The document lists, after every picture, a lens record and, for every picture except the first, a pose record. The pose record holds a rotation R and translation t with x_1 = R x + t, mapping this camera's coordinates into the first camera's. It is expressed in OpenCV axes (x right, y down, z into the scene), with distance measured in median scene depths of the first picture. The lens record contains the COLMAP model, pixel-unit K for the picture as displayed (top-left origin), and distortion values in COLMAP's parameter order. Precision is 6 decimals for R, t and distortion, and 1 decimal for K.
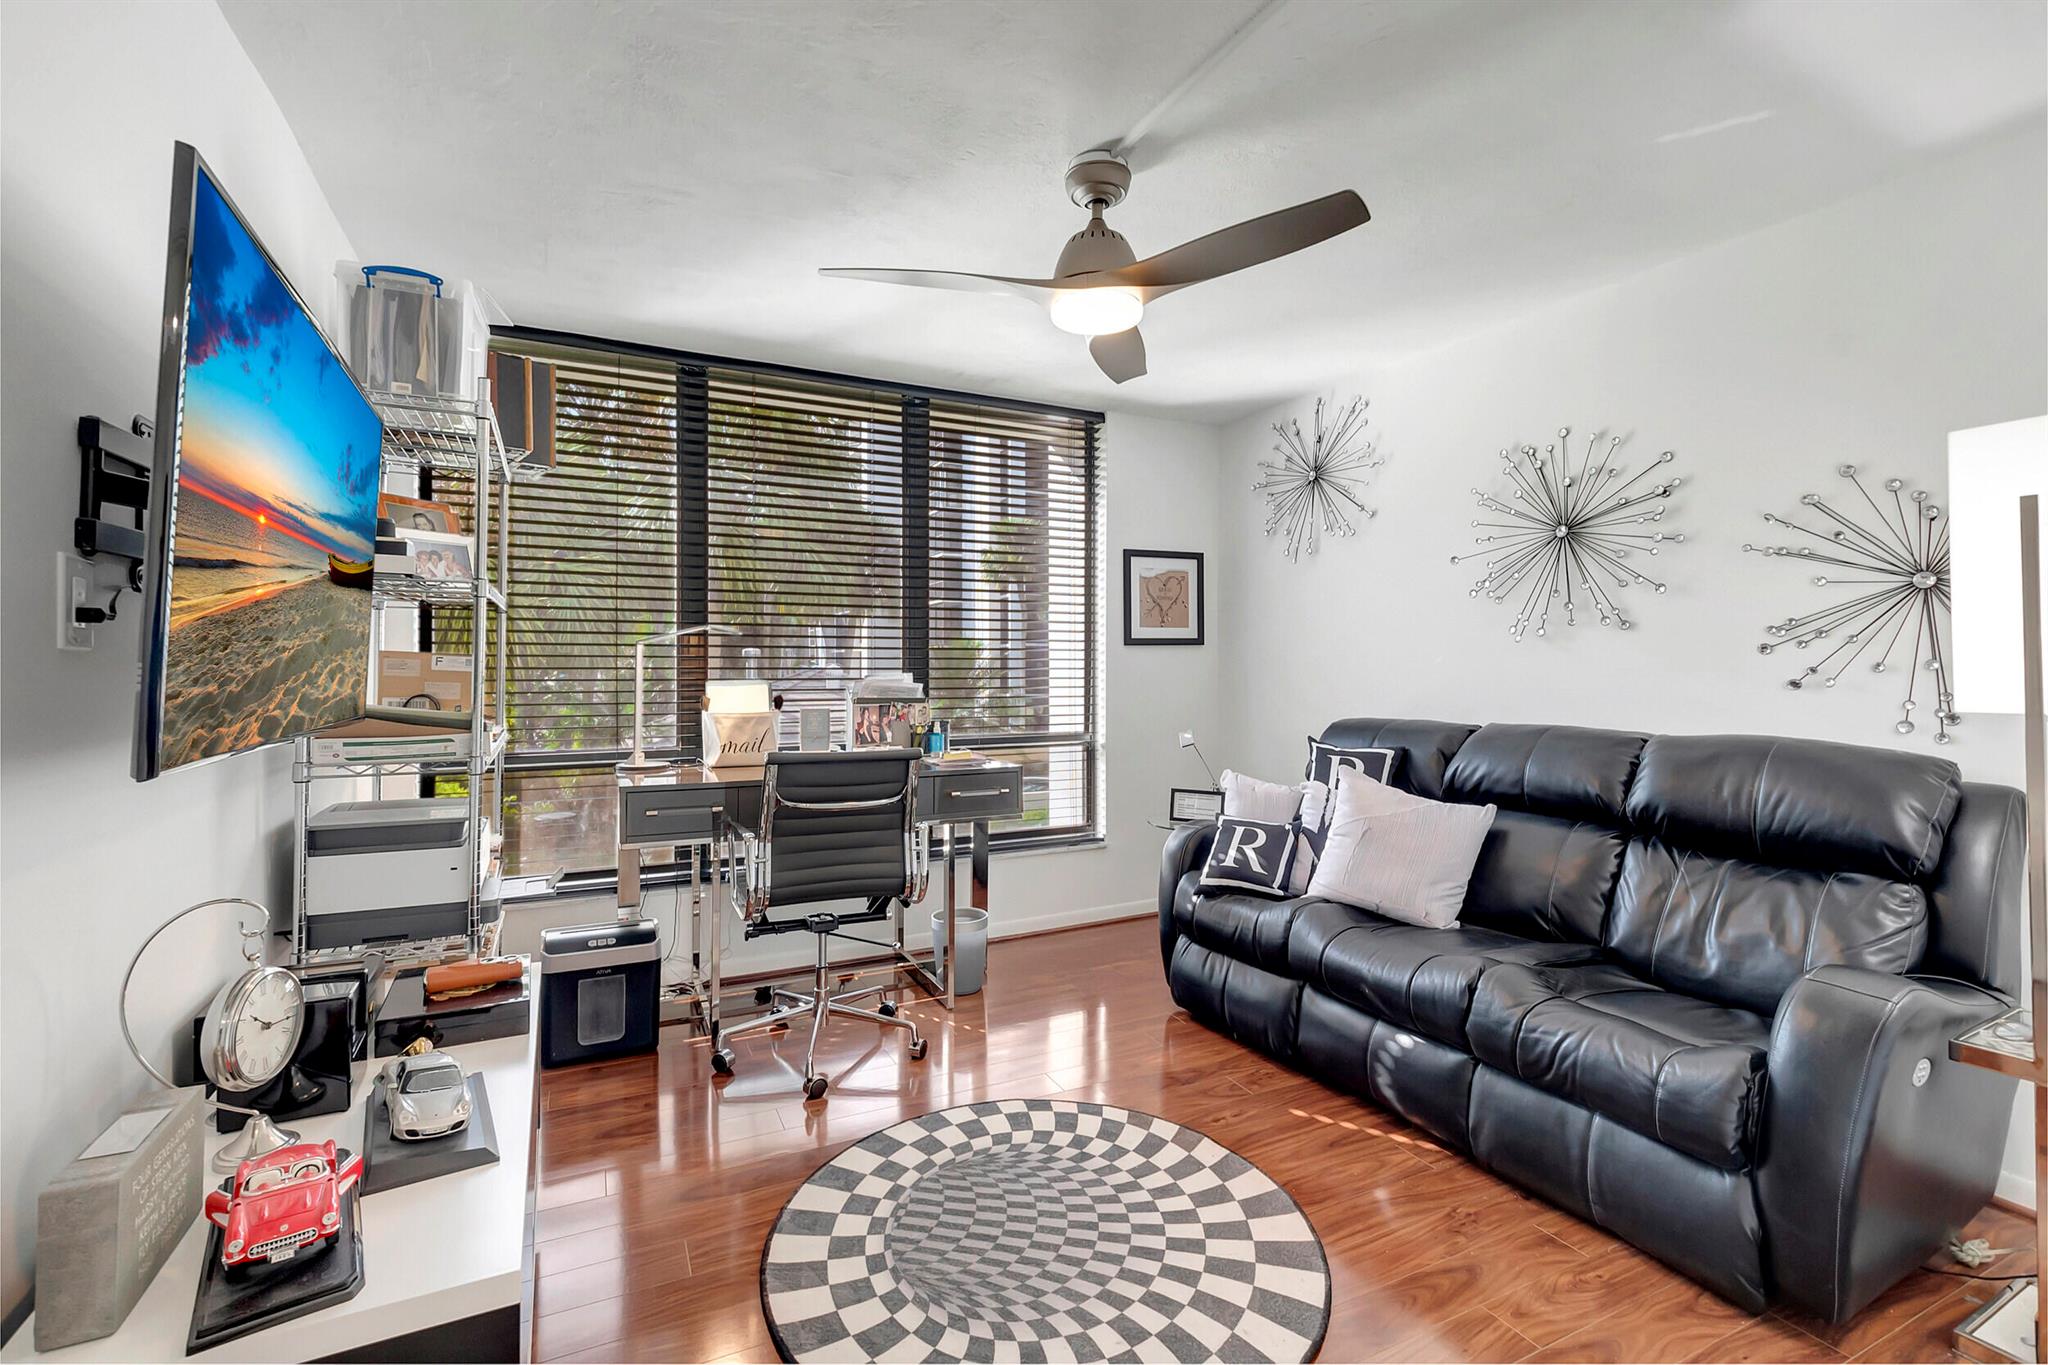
lens RADIAL K [[898.8, 0, 1027.9], [0, 898.8, 661.3], [0, 0, 1]] dist [0.000950, -0.002445]
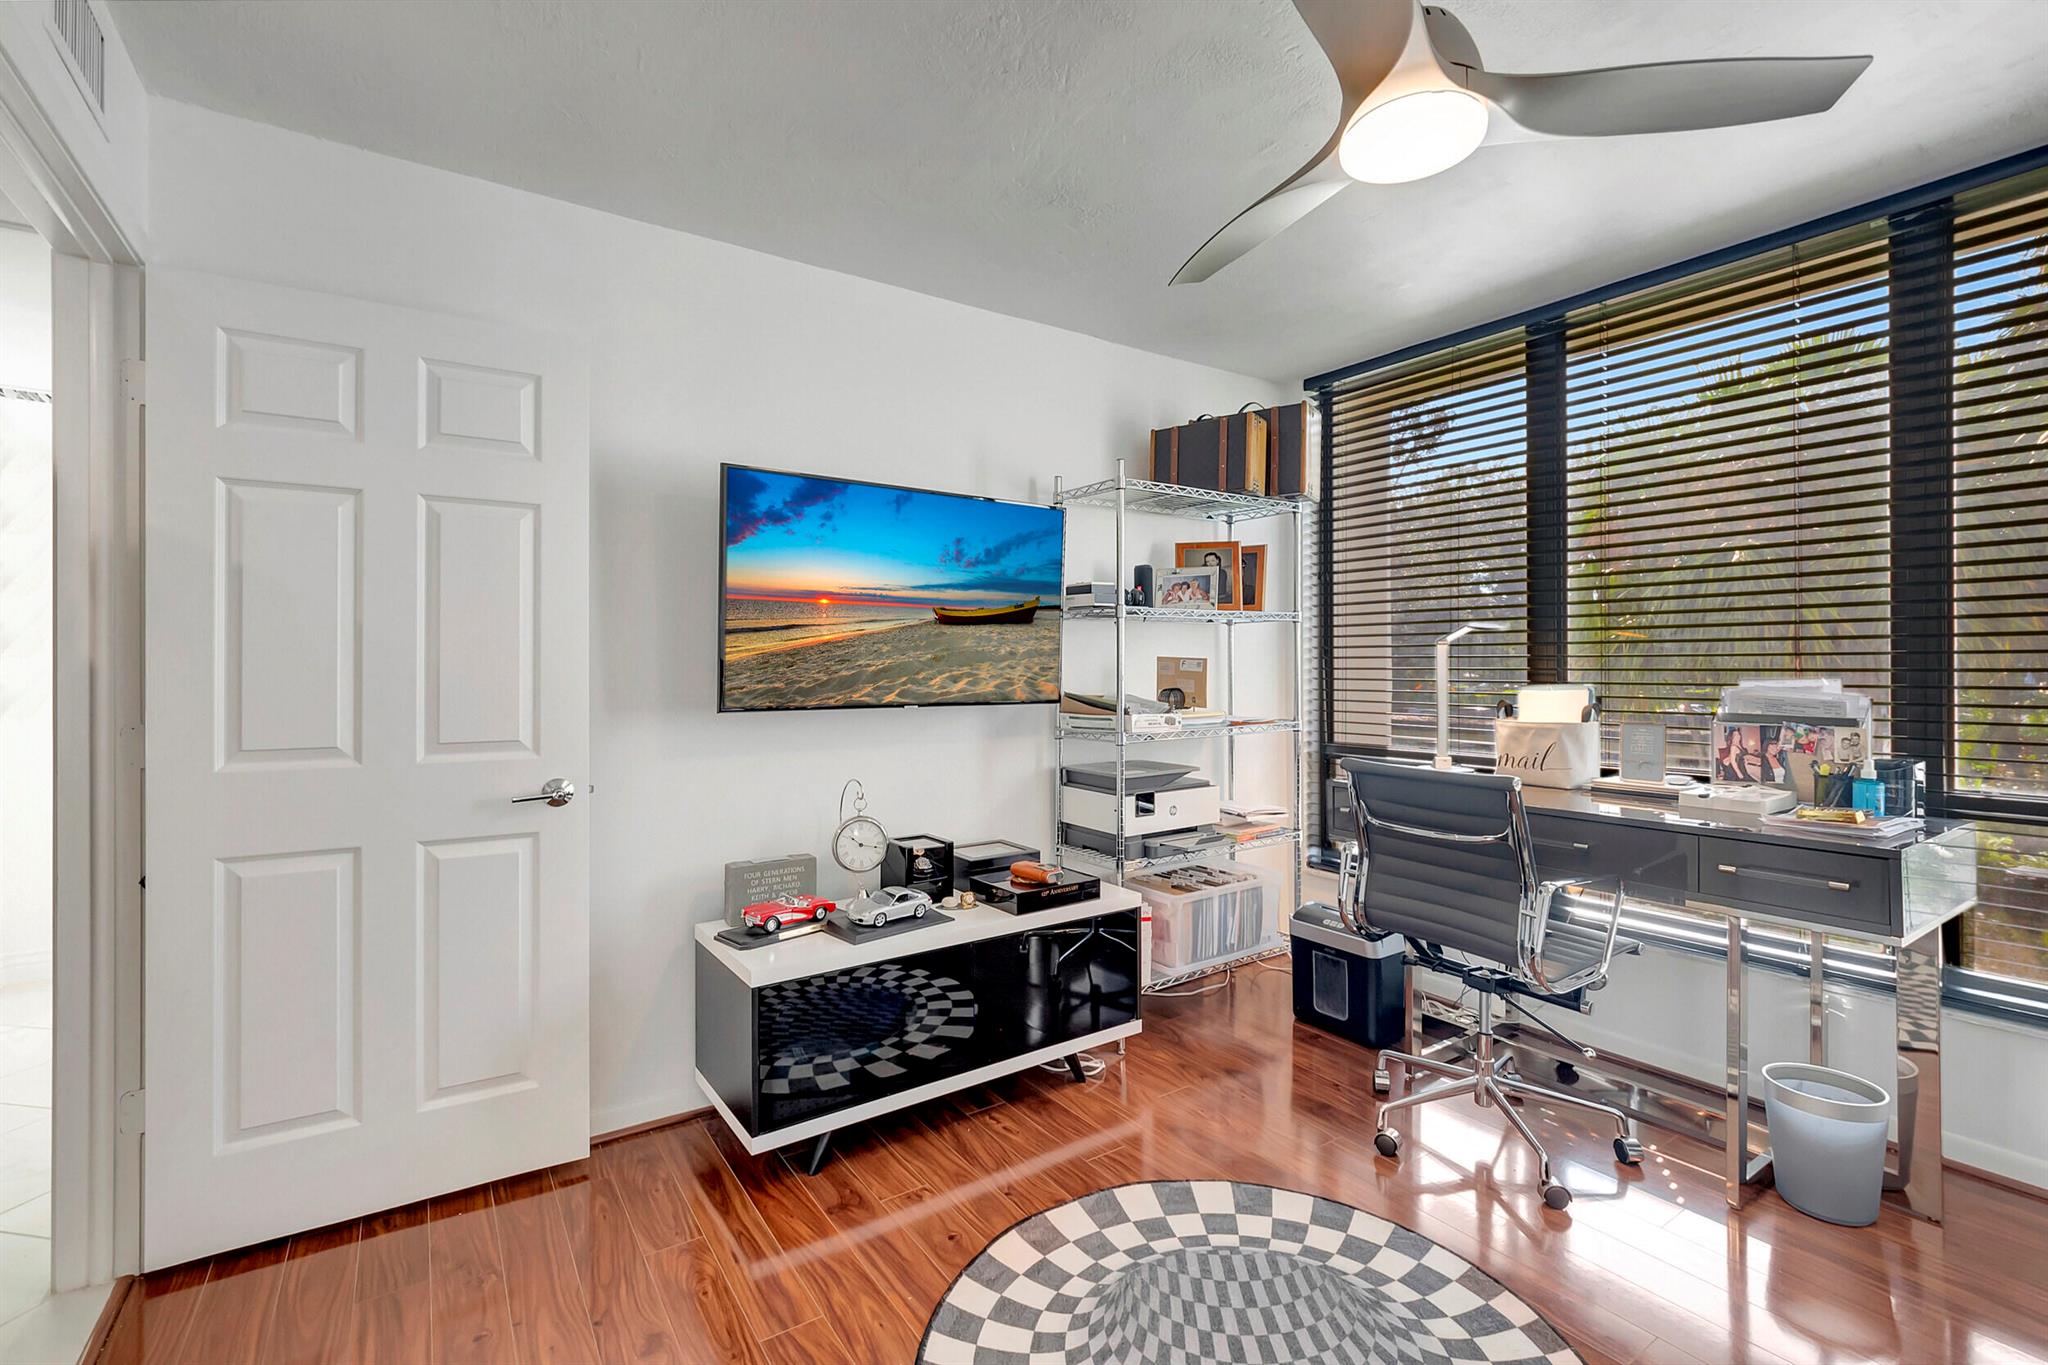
lens RADIAL K [[898.8, 0, 1008.3], [0, 898.8, 682.6], [0, 0, 1]] dist [0.000950, -0.002445]
pose [[0.141985, 0.017088, -0.989721, 0.654928], [0.010628, 0.999767, 0.018786, -0.001677], [0.989812, -0.013186, 0.141770, 0.572137]]
